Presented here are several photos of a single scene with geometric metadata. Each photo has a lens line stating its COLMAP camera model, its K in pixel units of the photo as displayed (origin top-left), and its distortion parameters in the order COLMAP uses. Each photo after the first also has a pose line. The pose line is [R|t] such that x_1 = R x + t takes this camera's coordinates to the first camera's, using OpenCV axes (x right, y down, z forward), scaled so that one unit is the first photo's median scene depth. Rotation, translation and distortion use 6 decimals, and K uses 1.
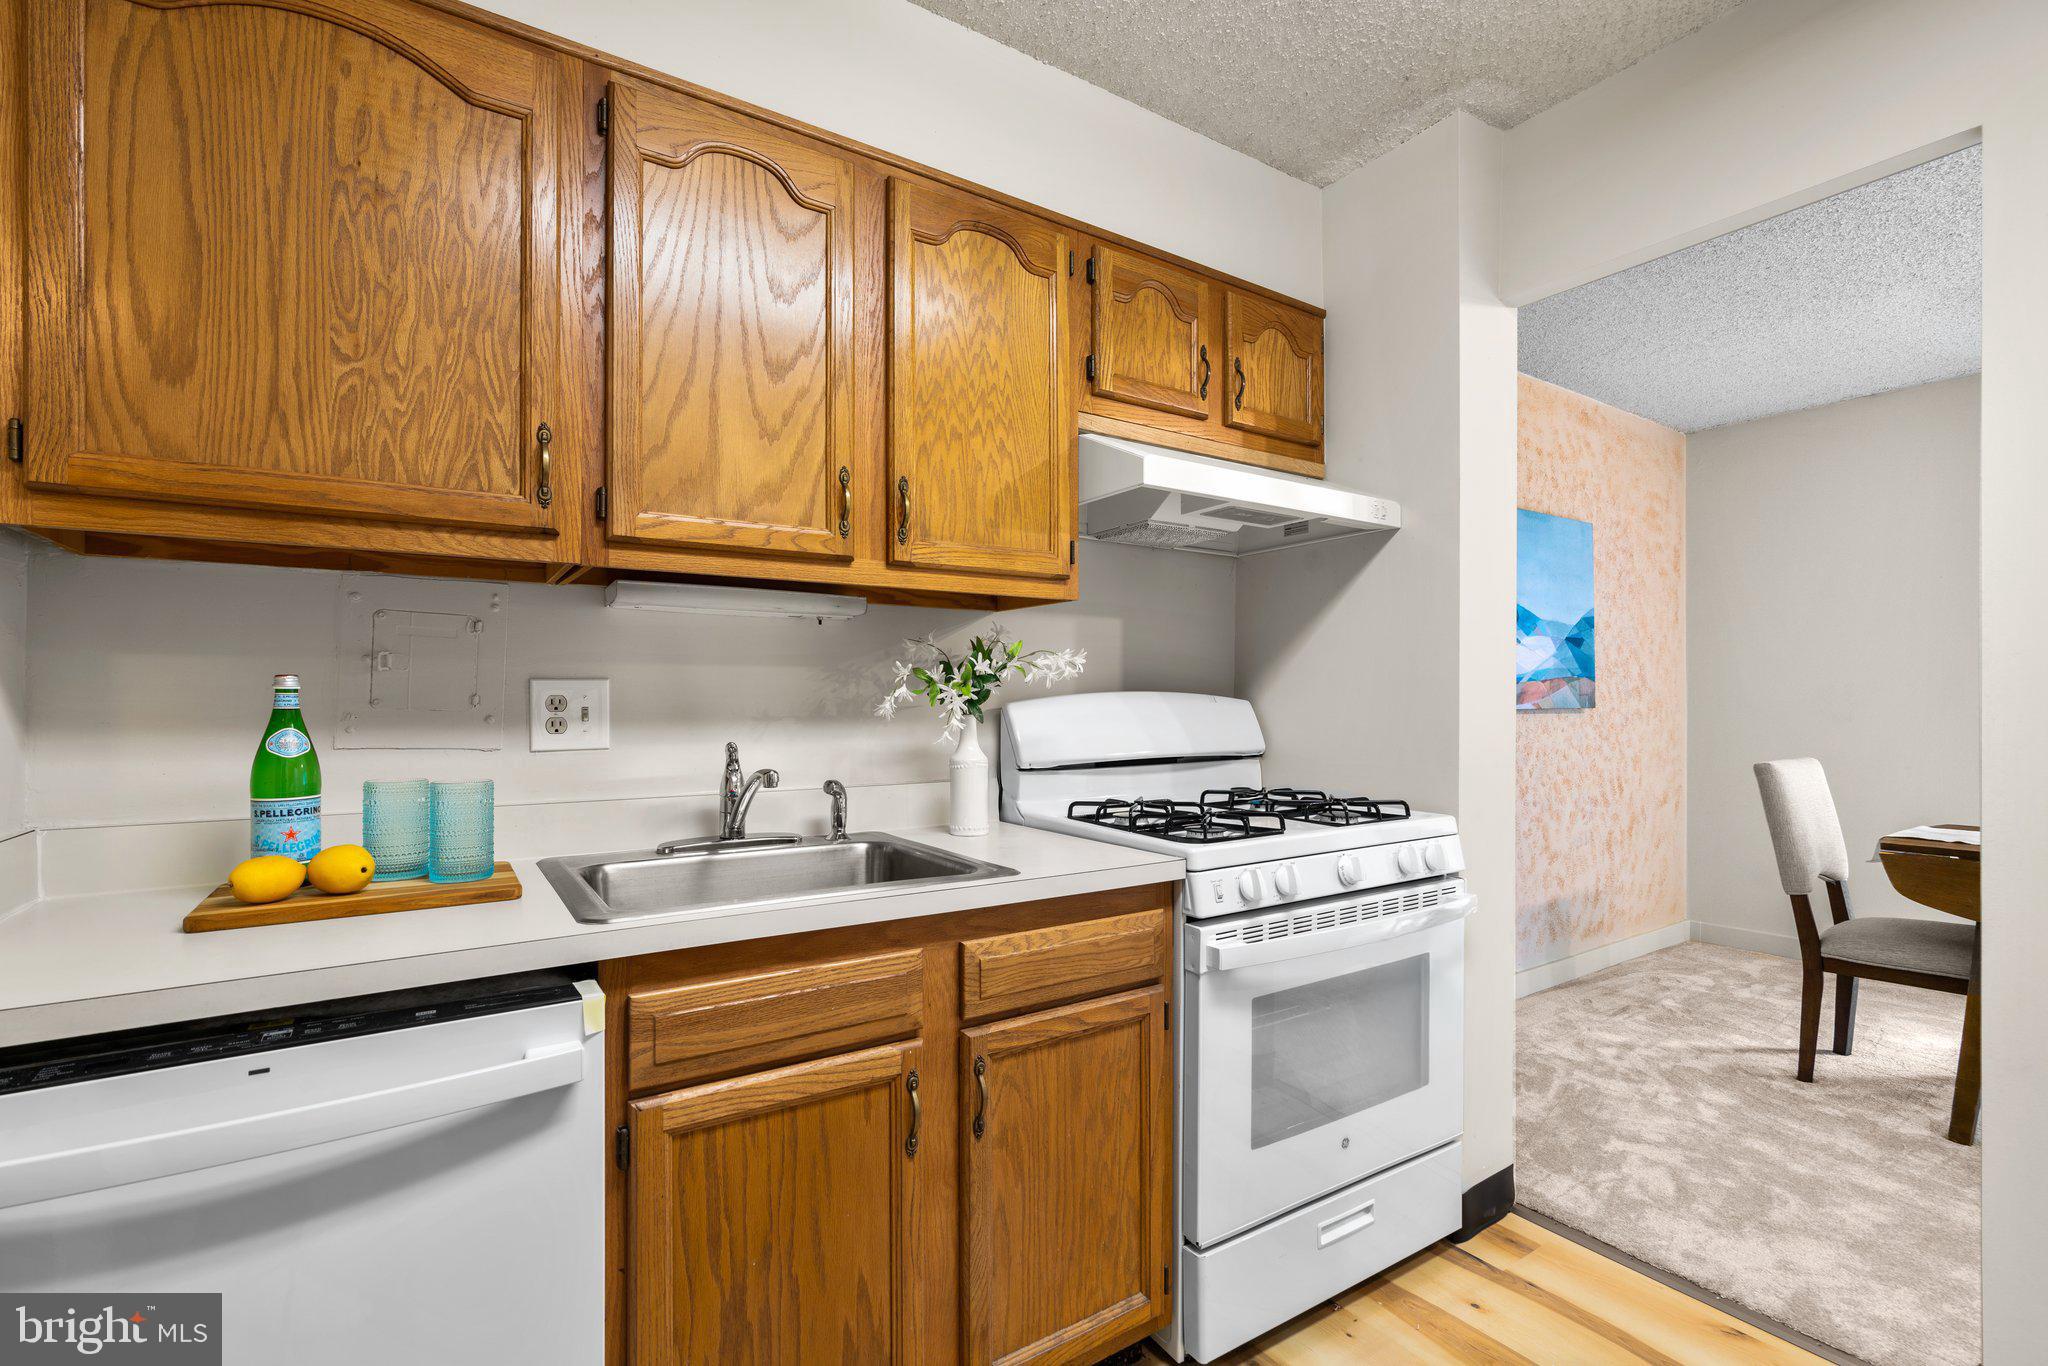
lens RADIAL K [[928.9, 0, 1023.2], [0, 928.9, 694.6], [0, 0, 1]] dist [-0.002384, 0.003289]
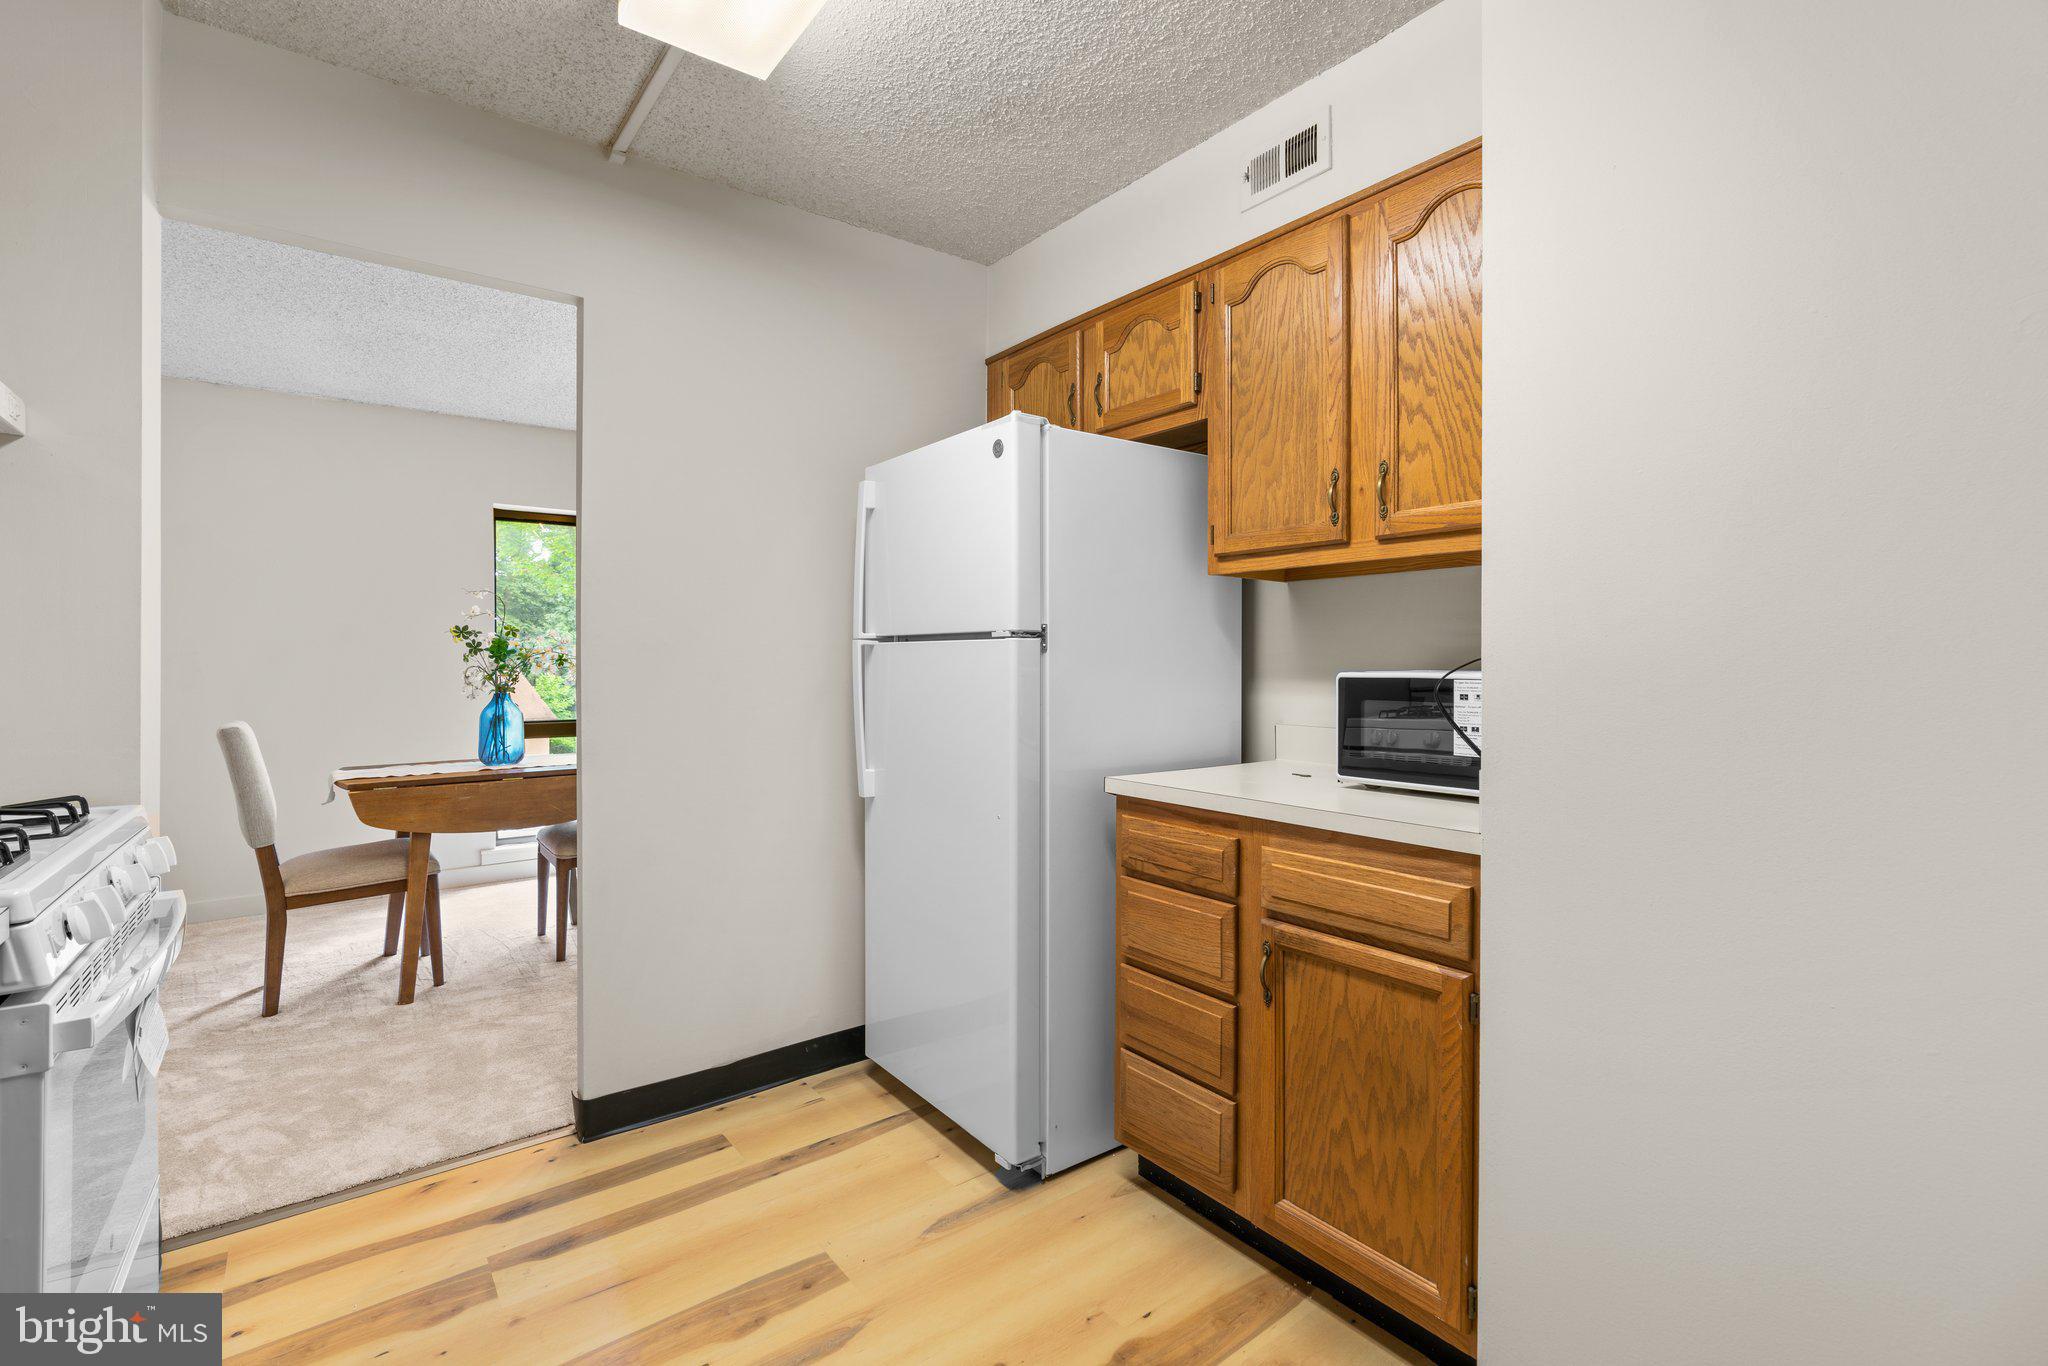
lens RADIAL K [[928.9, 0, 1021.5], [0, 928.9, 668.5], [0, 0, 1]] dist [-0.002384, 0.003289]
pose [[-0.069160, -0.004312, 0.997596, -0.460983], [0.000206, 0.999991, 0.004336, 0.005653], [-0.997606, 0.000505, -0.069159, 0.294144]]
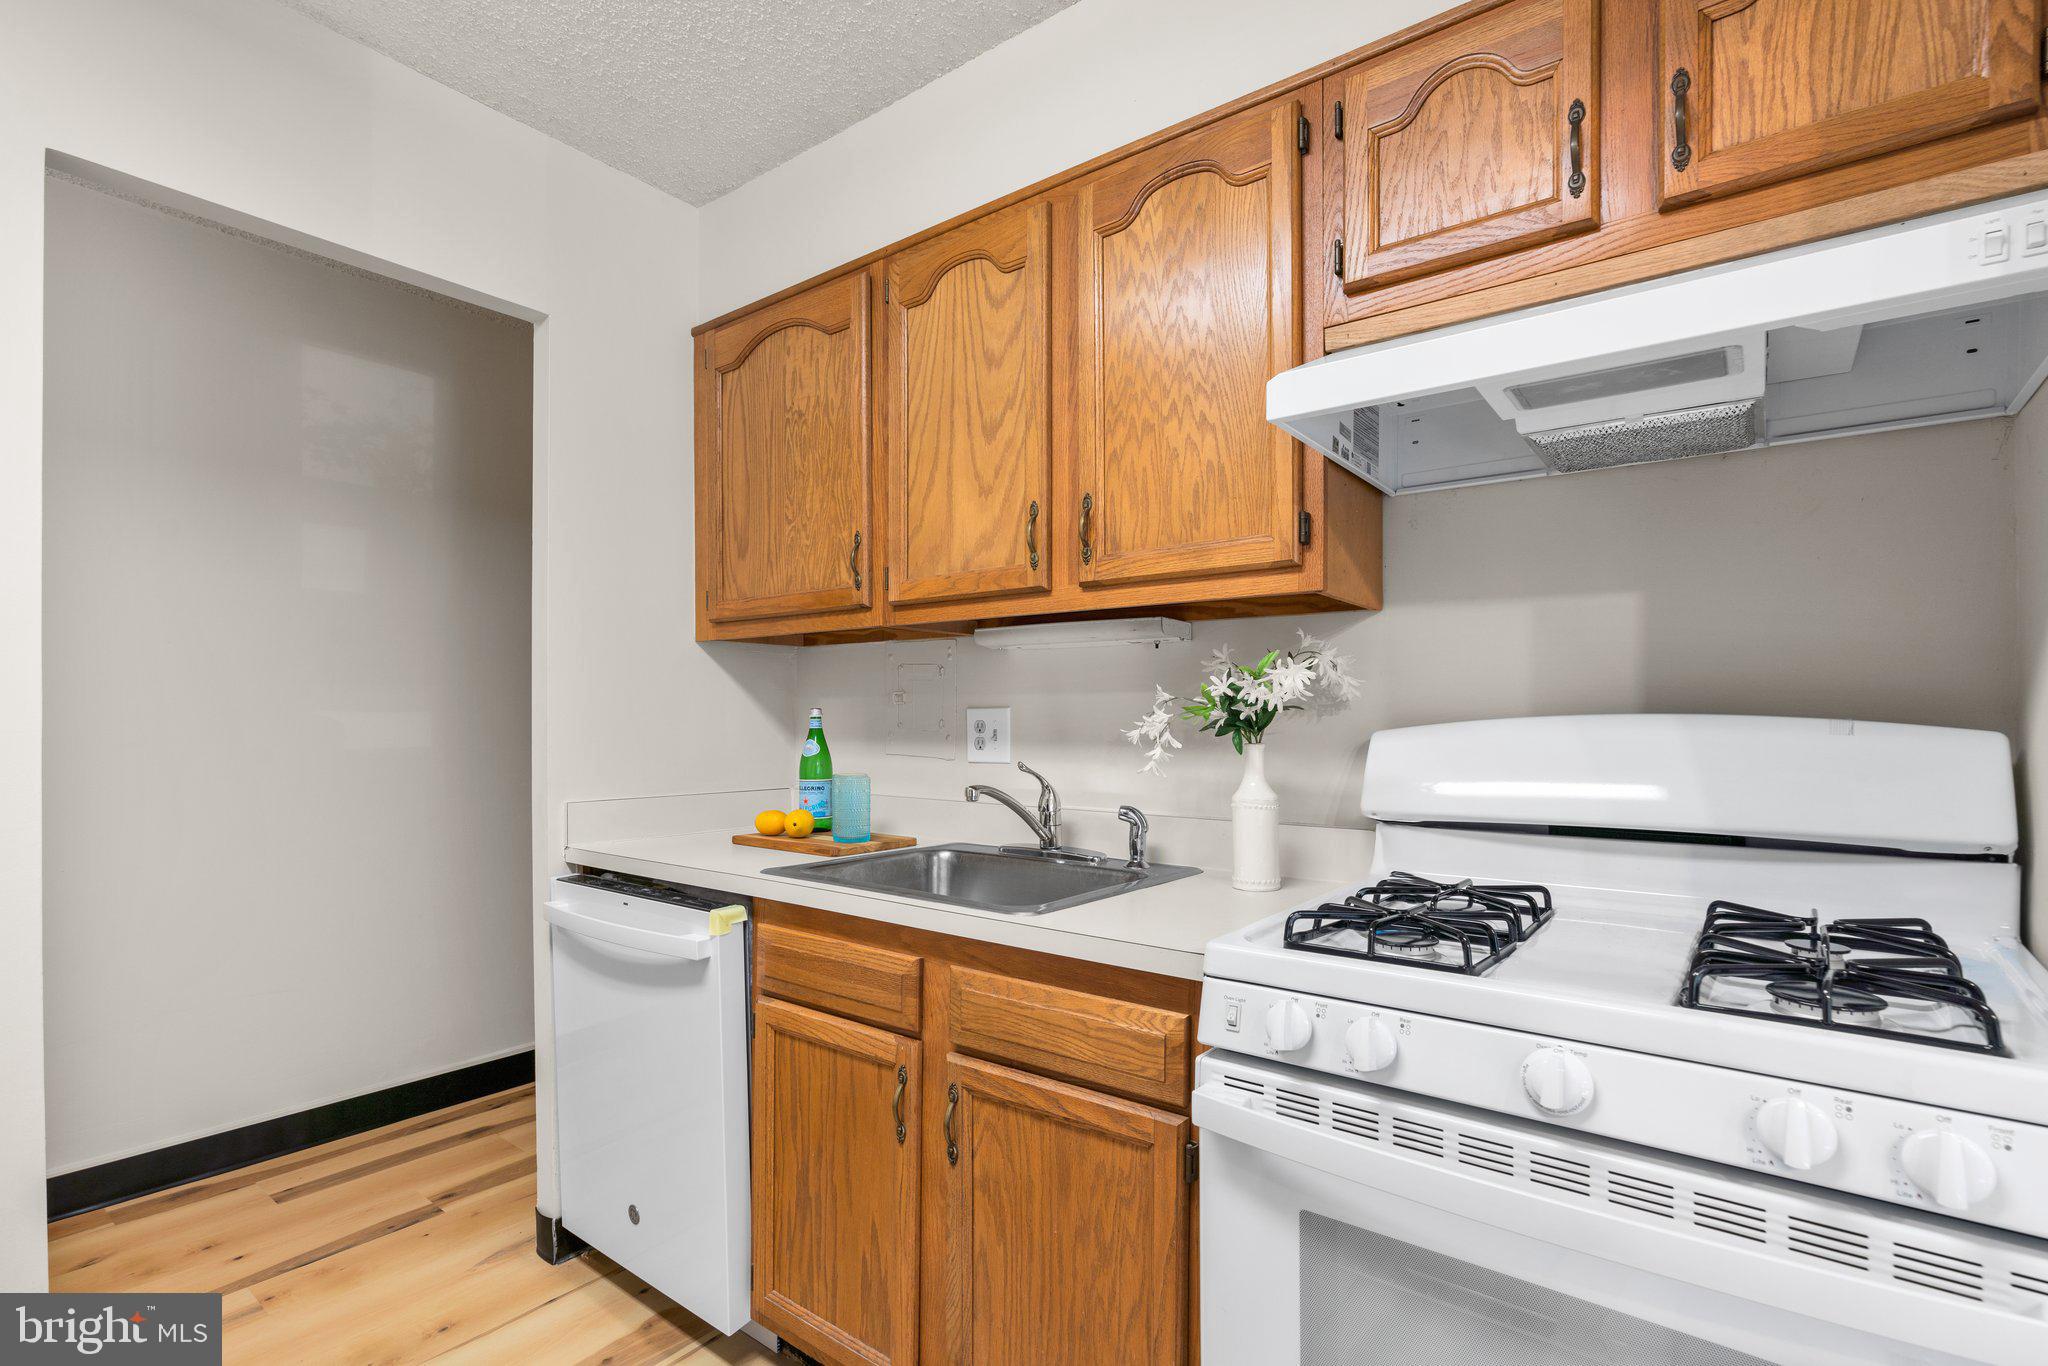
lens RADIAL K [[928.9, 0, 960.0], [0, 928.9, 722.5], [0, 0, 1]] dist [-0.002384, 0.003289]
pose [[0.322016, 0.005032, -0.946721, 0.709361], [0.001728, 0.999981, 0.005903, -0.003724], [0.946733, -0.003537, 0.322002, 0.541779]]
